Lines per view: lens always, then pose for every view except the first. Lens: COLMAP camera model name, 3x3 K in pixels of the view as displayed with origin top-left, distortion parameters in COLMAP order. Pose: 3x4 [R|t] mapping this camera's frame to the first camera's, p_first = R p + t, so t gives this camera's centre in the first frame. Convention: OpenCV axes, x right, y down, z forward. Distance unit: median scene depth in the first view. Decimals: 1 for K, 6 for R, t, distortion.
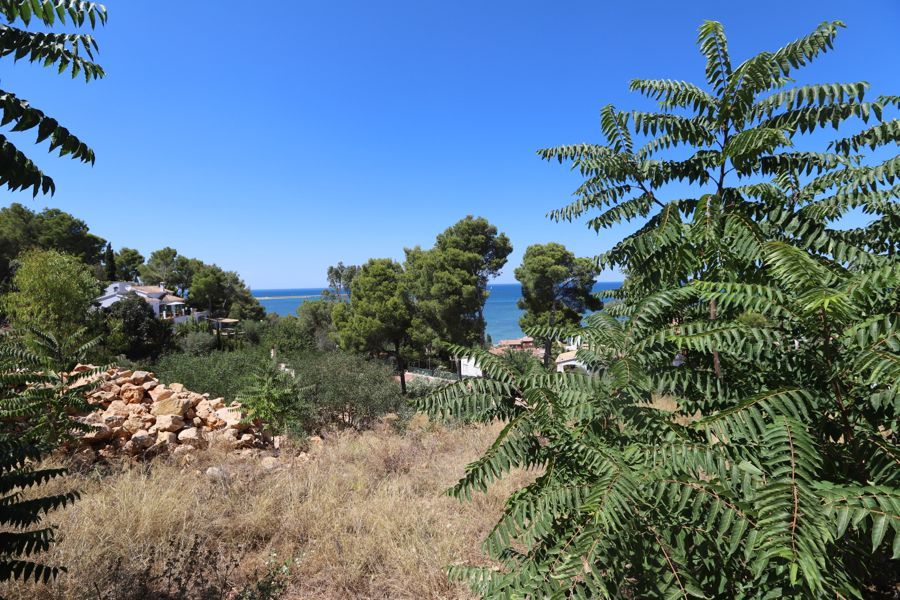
lens RADIAL K [[417.0, 0, 459.3], [0, 417.0, 304.9], [0, 0, 1]] dist [-0.038188, 0.017538]
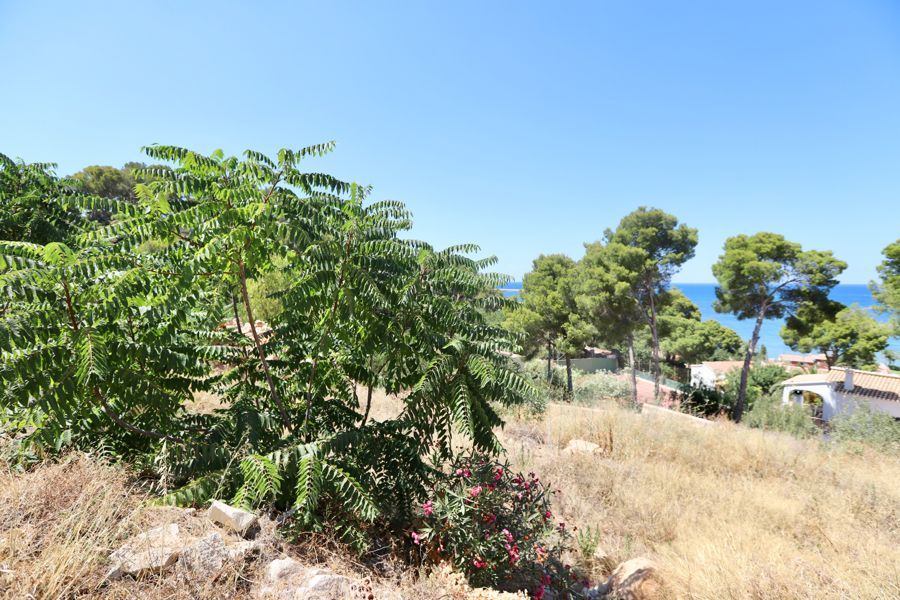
lens RADIAL K [[418.4, 0, 460.8], [0, 418.4, 301.6], [0, 0, 1]] dist [-0.032759, 0.017842]
pose [[0.818455, 0.052749, -0.572144, 0.236298], [-0.050146, 0.998535, 0.020327, -0.003864], [0.572378, 0.012054, 0.819901, 0.019638]]
